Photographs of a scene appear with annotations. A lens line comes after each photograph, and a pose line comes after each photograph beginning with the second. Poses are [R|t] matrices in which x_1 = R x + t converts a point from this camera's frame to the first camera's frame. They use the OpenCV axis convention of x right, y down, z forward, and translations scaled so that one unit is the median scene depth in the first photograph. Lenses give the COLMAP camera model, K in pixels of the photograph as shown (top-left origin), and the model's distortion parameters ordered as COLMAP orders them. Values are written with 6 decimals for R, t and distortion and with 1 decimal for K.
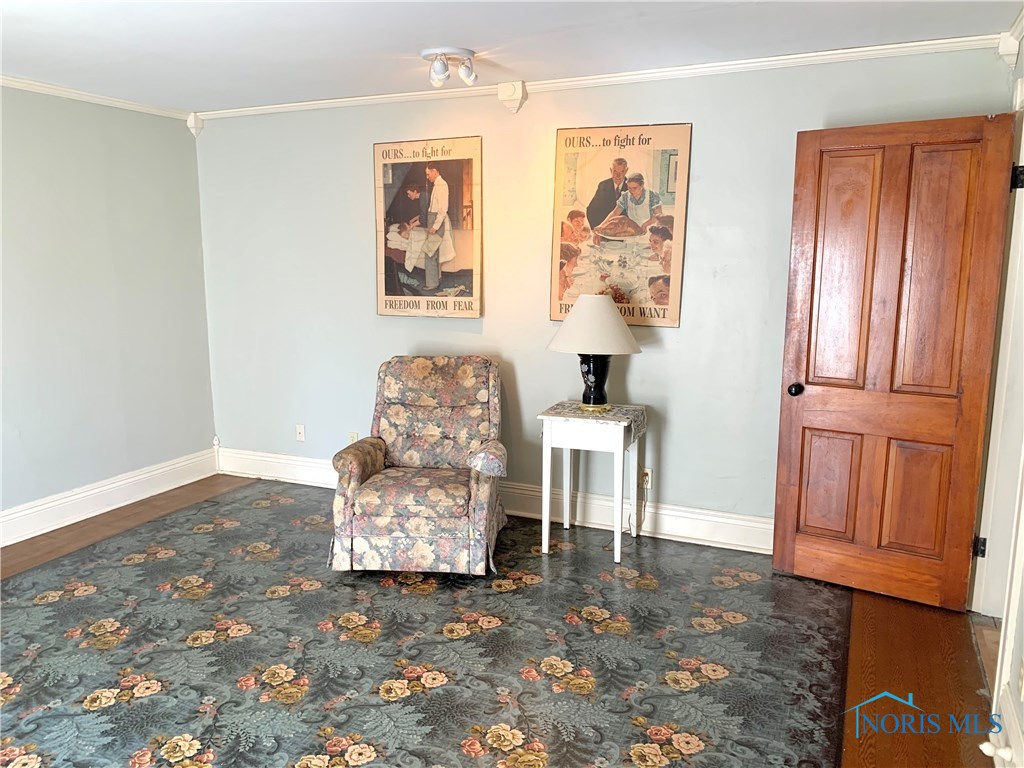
lens RADIAL K [[771.5, 0, 499.1], [0, 771.5, 395.7], [0, 0, 1]] dist [0.048671, -0.079027]
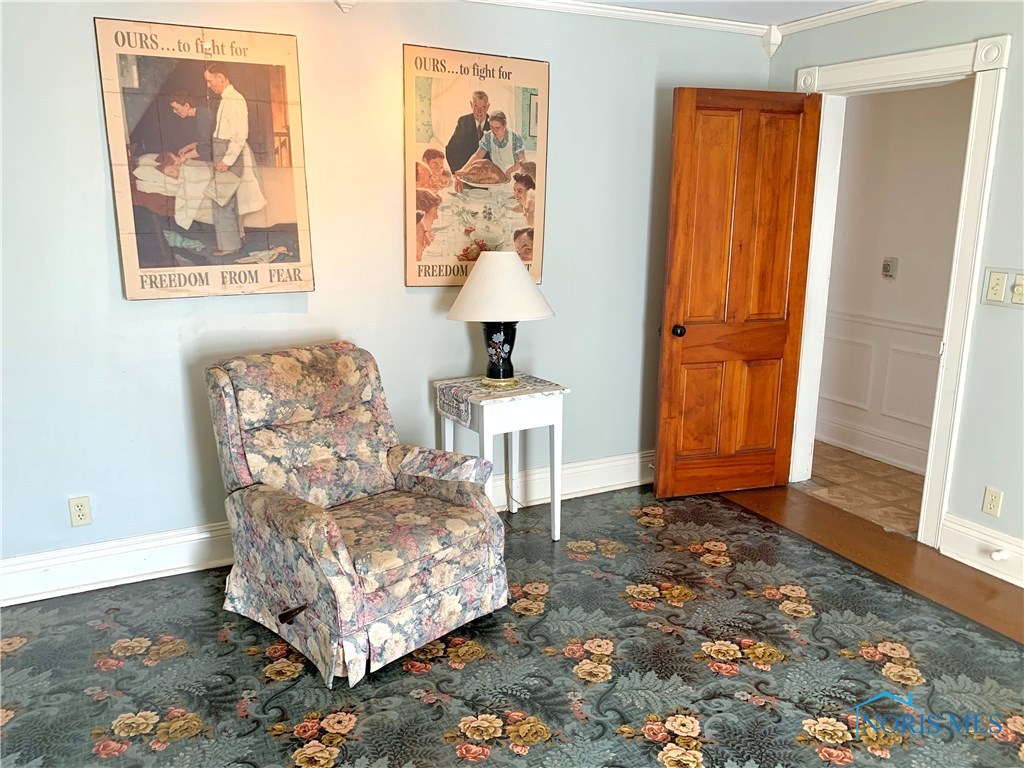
lens RADIAL K [[771.5, 0, 548.0], [0, 771.5, 396.4], [0, 0, 1]] dist [0.048671, -0.079027]
pose [[0.626147, -0.186983, 0.756953, -0.492678], [0.134304, 0.982173, 0.131521, -0.073434], [-0.768051, 0.019310, 0.640097, 0.380930]]
